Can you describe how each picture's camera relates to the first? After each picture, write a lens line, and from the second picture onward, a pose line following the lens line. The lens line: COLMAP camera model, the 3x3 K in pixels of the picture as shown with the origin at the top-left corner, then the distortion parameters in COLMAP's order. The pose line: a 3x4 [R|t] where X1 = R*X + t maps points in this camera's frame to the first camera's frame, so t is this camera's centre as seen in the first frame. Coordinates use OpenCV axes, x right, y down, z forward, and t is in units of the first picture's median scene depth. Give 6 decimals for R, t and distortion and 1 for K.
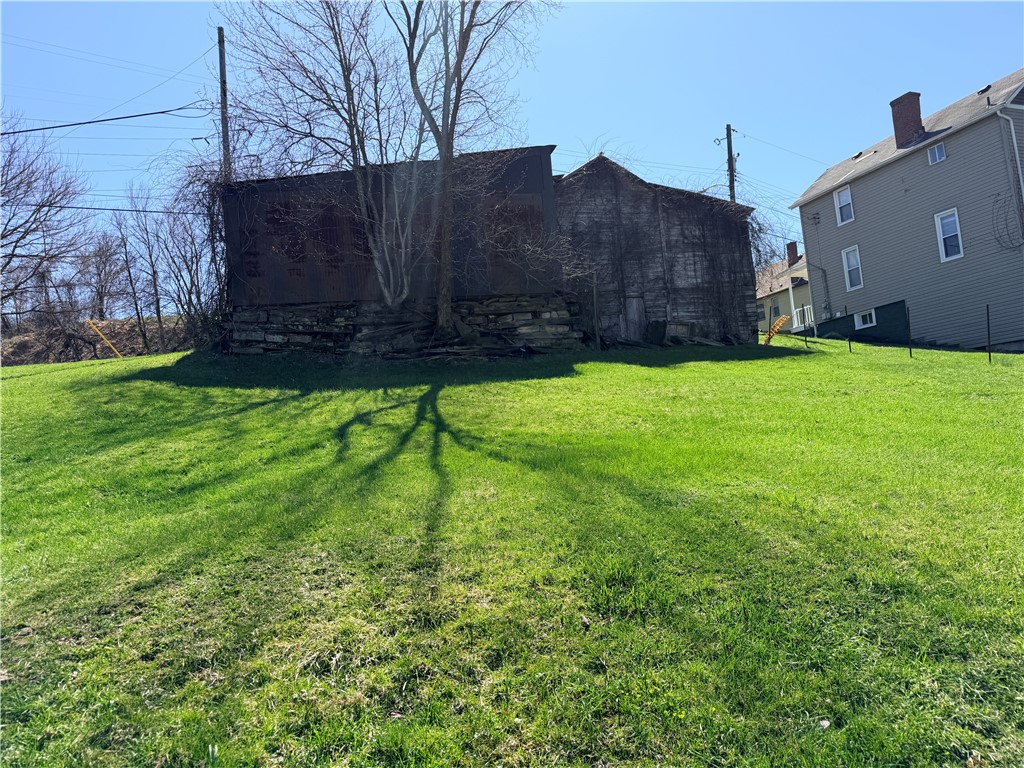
lens RADIAL K [[726.6, 0, 508.1], [0, 726.6, 403.9], [0, 0, 1]] dist [0.104563, -0.146300]
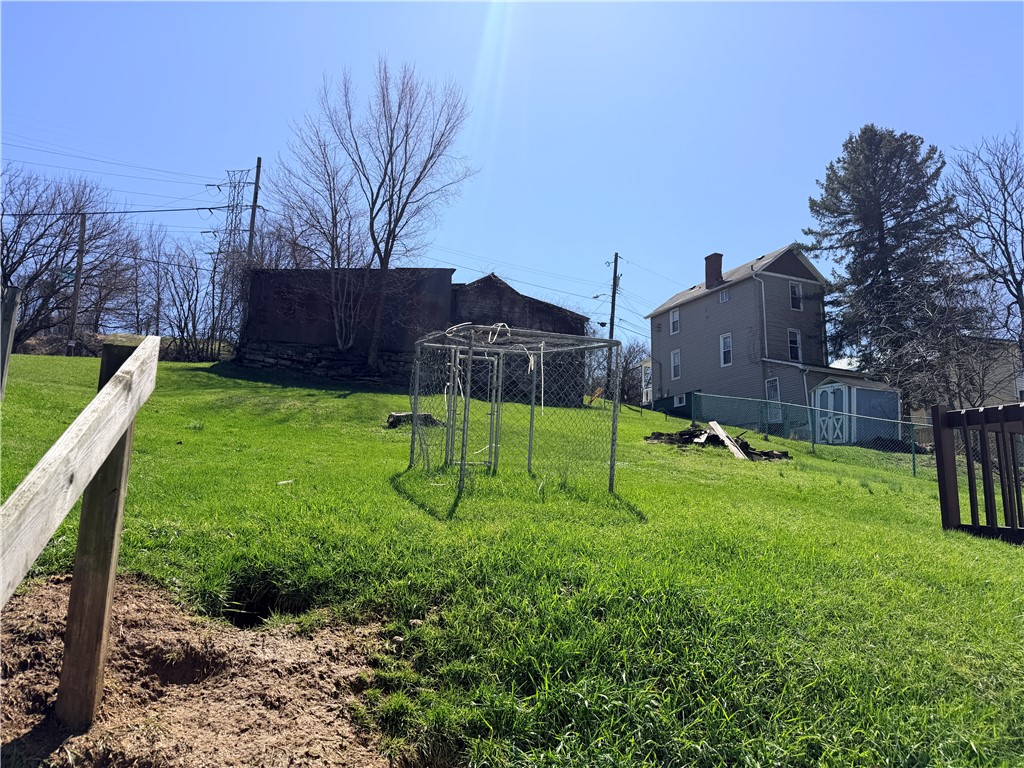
lens RADIAL K [[719.9, 0, 512.0], [0, 719.9, 384.0], [0, 0, 1]] dist [0.105322, -0.001168]
pose [[0.992329, 0.118373, 0.035666, 0.175504], [-0.113646, 0.986985, -0.113776, 0.087178], [-0.048670, 0.108850, 0.992866, -0.655583]]
